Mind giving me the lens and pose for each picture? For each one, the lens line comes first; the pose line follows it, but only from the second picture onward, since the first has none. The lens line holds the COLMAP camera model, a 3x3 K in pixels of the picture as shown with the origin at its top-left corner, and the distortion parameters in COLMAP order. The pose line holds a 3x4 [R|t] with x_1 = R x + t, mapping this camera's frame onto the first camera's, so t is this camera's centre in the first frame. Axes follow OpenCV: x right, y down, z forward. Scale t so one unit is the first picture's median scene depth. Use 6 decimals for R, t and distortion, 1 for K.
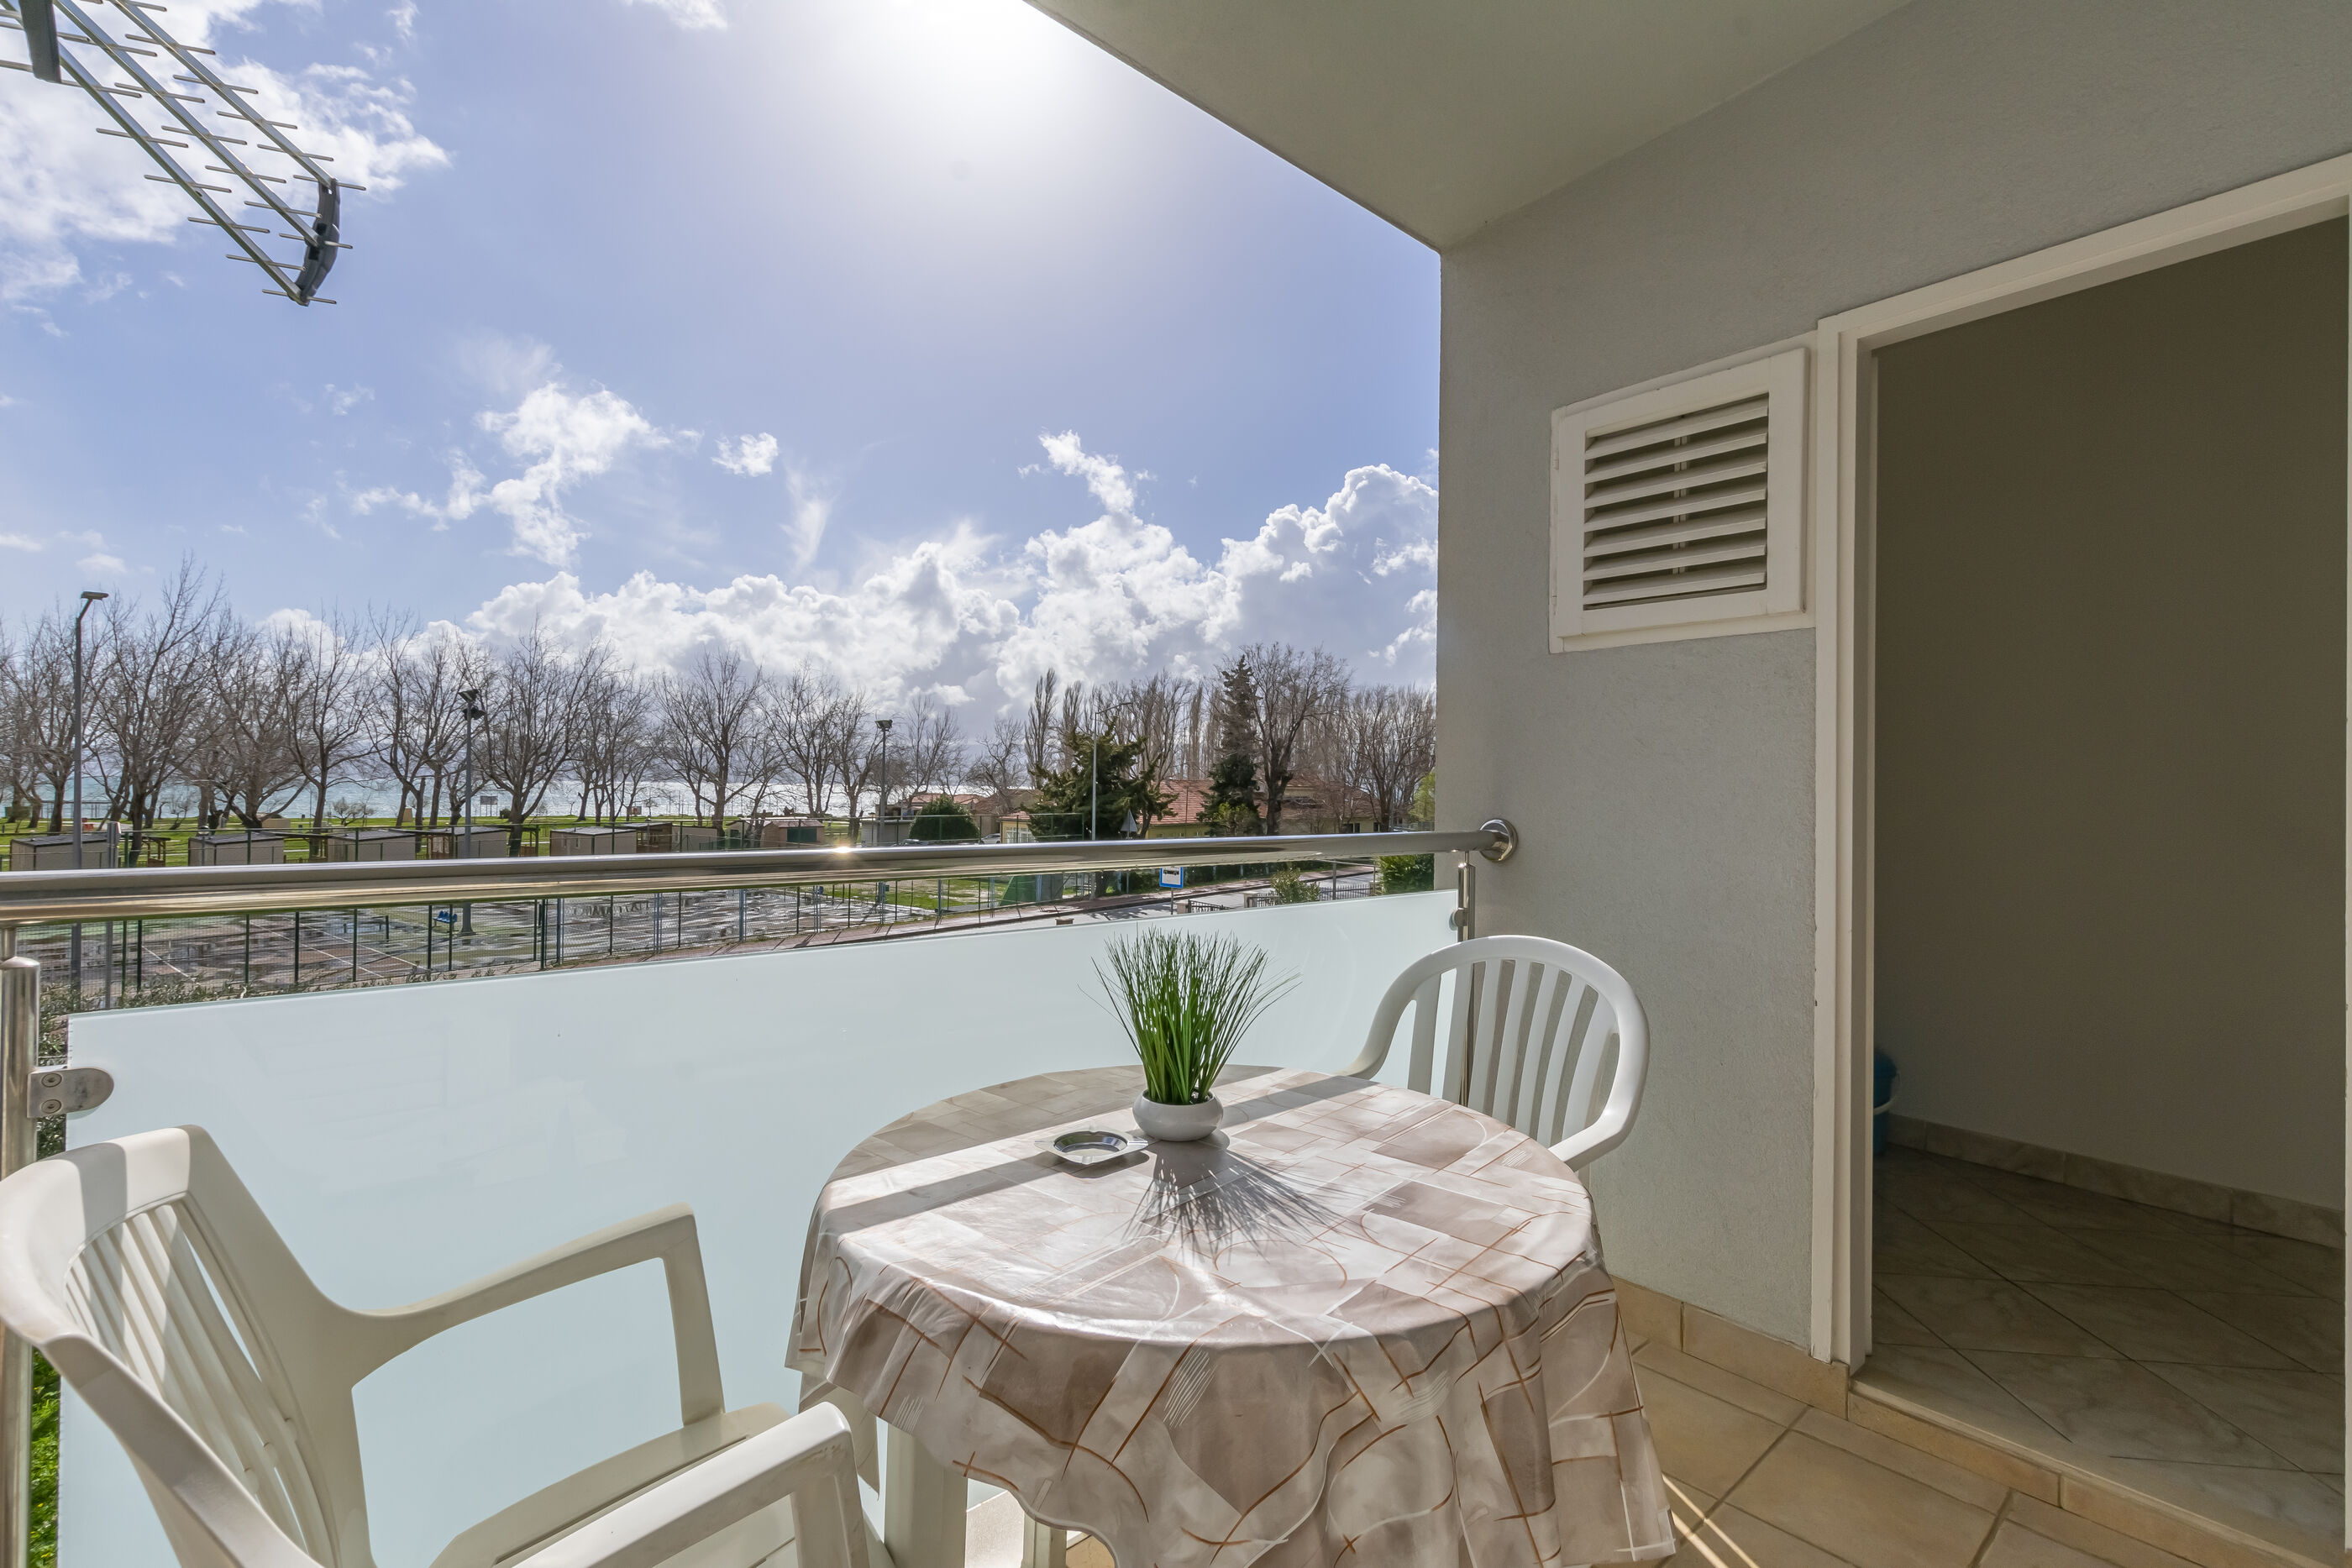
lens RADIAL K [[1046.4, 0, 1136.4], [0, 1046.4, 777.7], [0, 0, 1]] dist [0.001467, 0.000010]
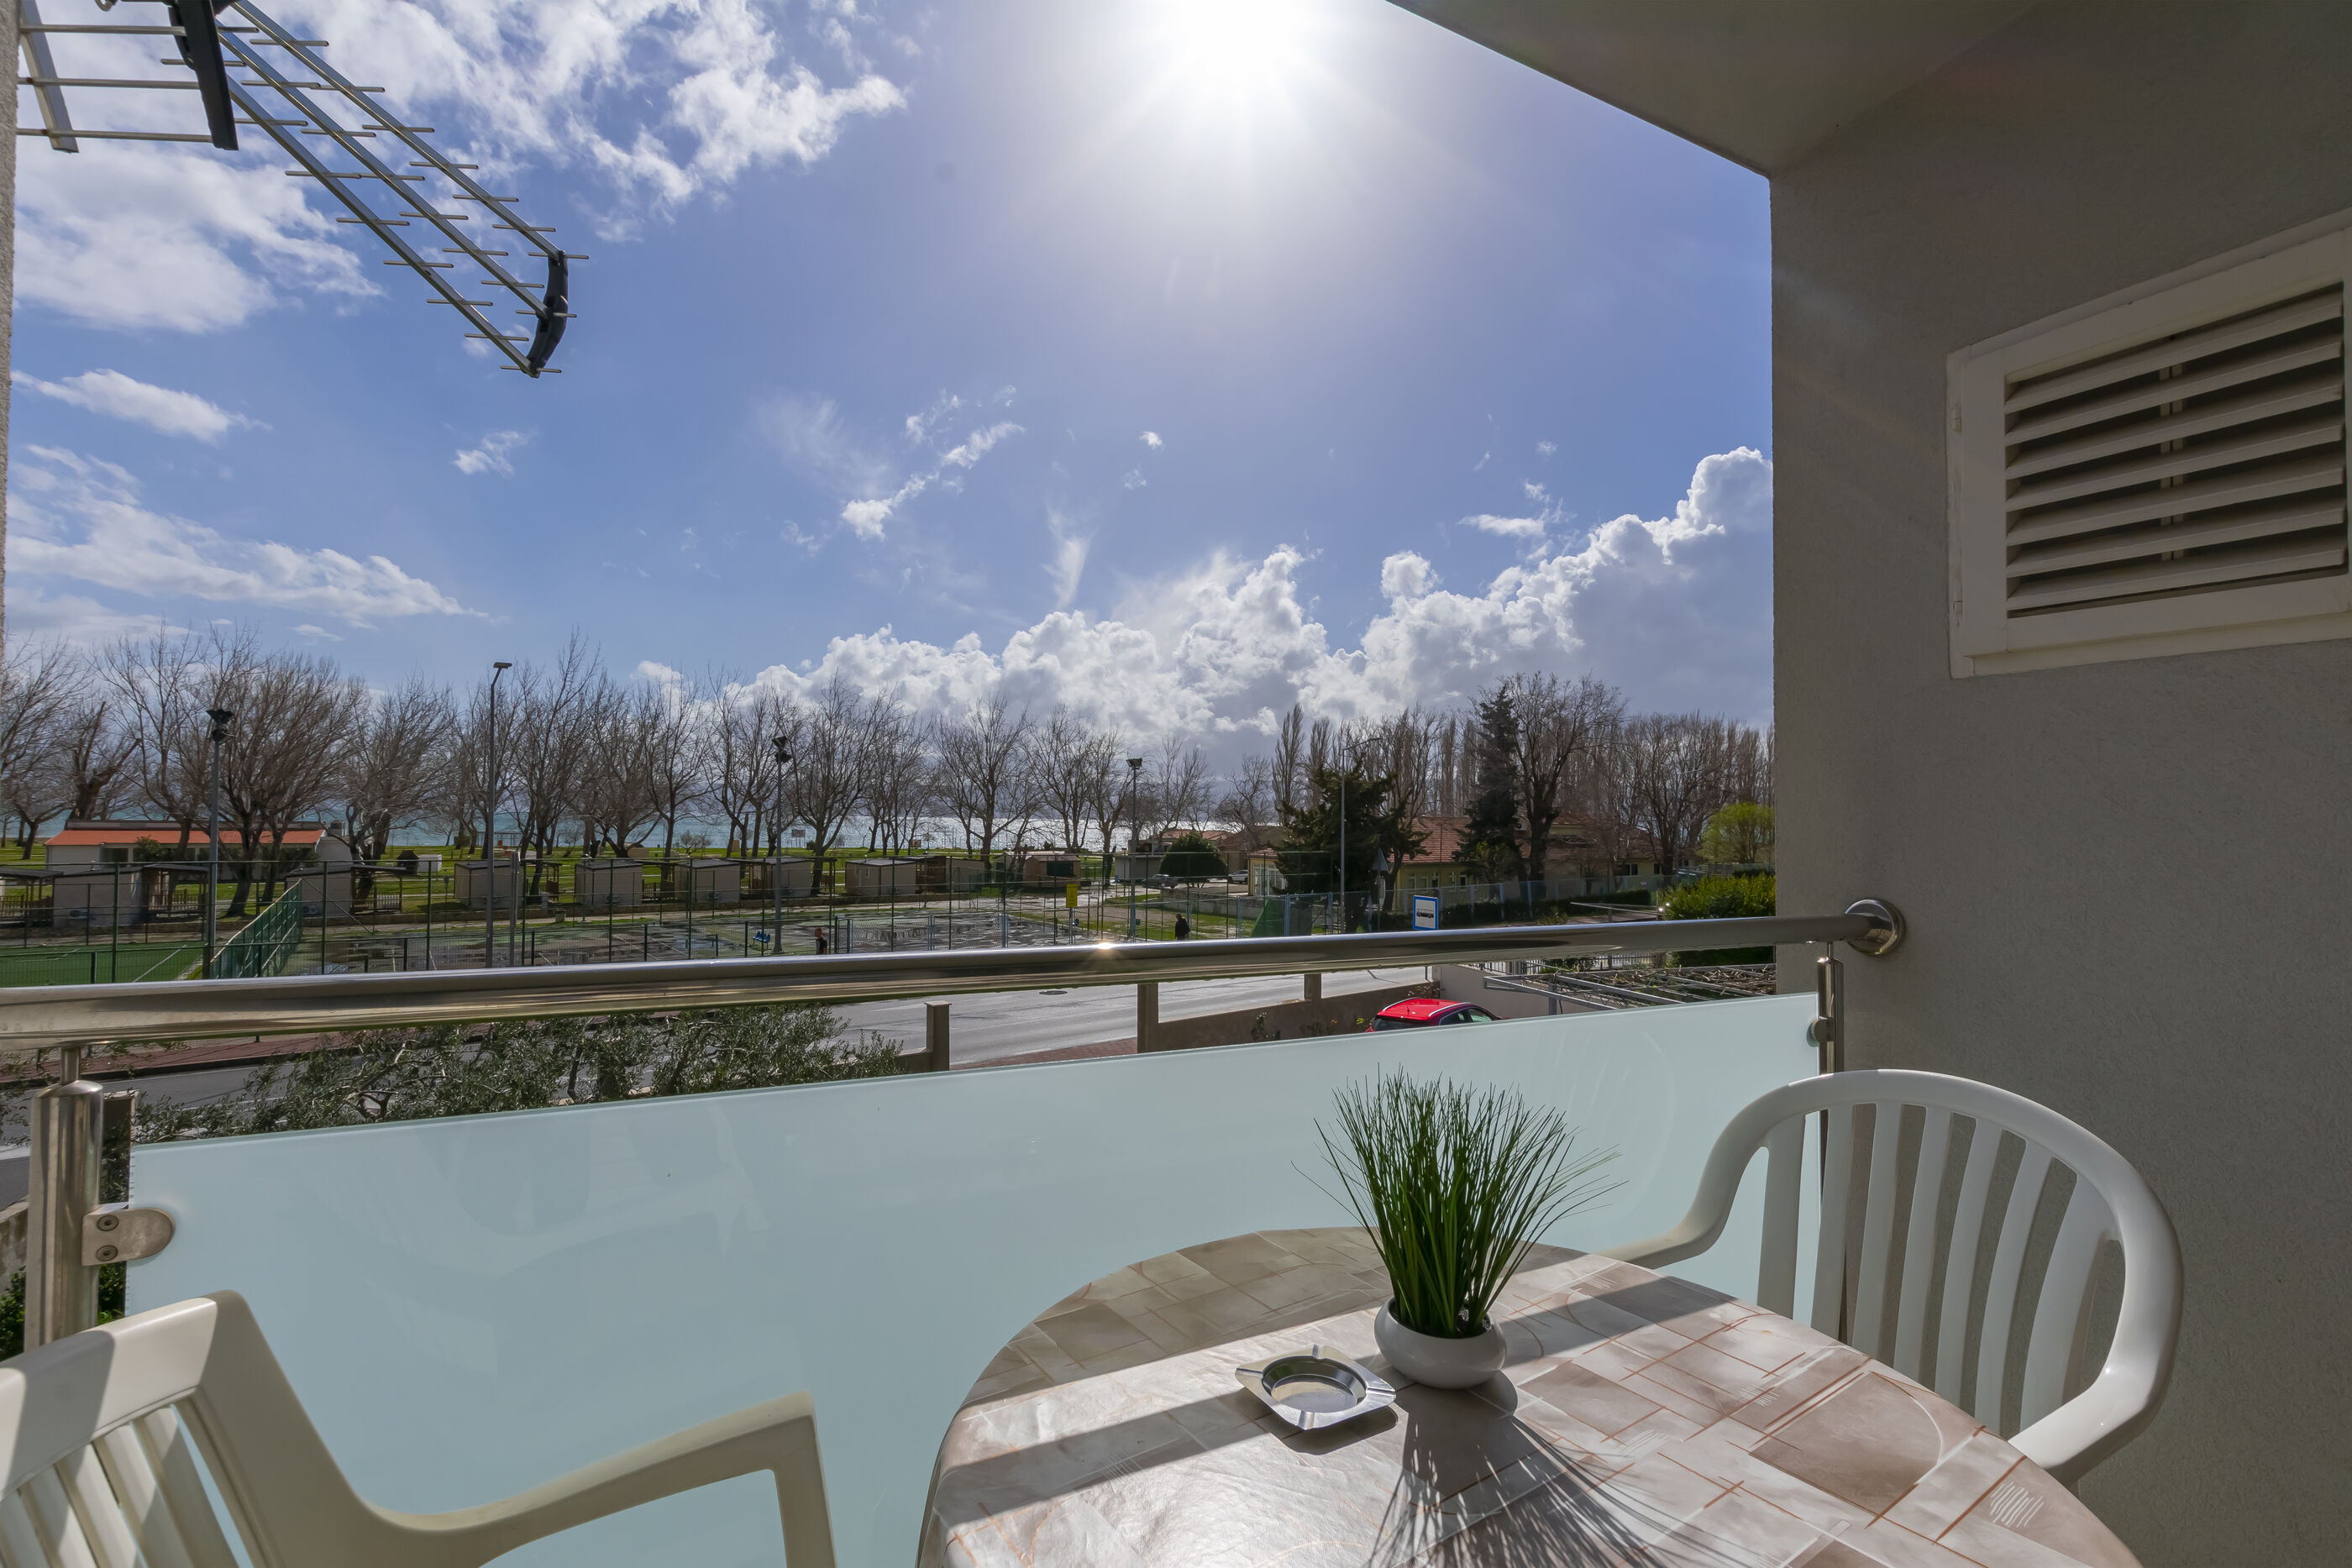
lens RADIAL K [[1046.4, 0, 1136.4], [0, 1046.4, 777.7], [0, 0, 1]] dist [0.001467, 0.000010]
pose [[0.972574, -0.009938, -0.232382, 0.007687], [0.001639, 0.999355, -0.035878, -0.033260], [0.232589, 0.034513, 0.971963, 0.214452]]
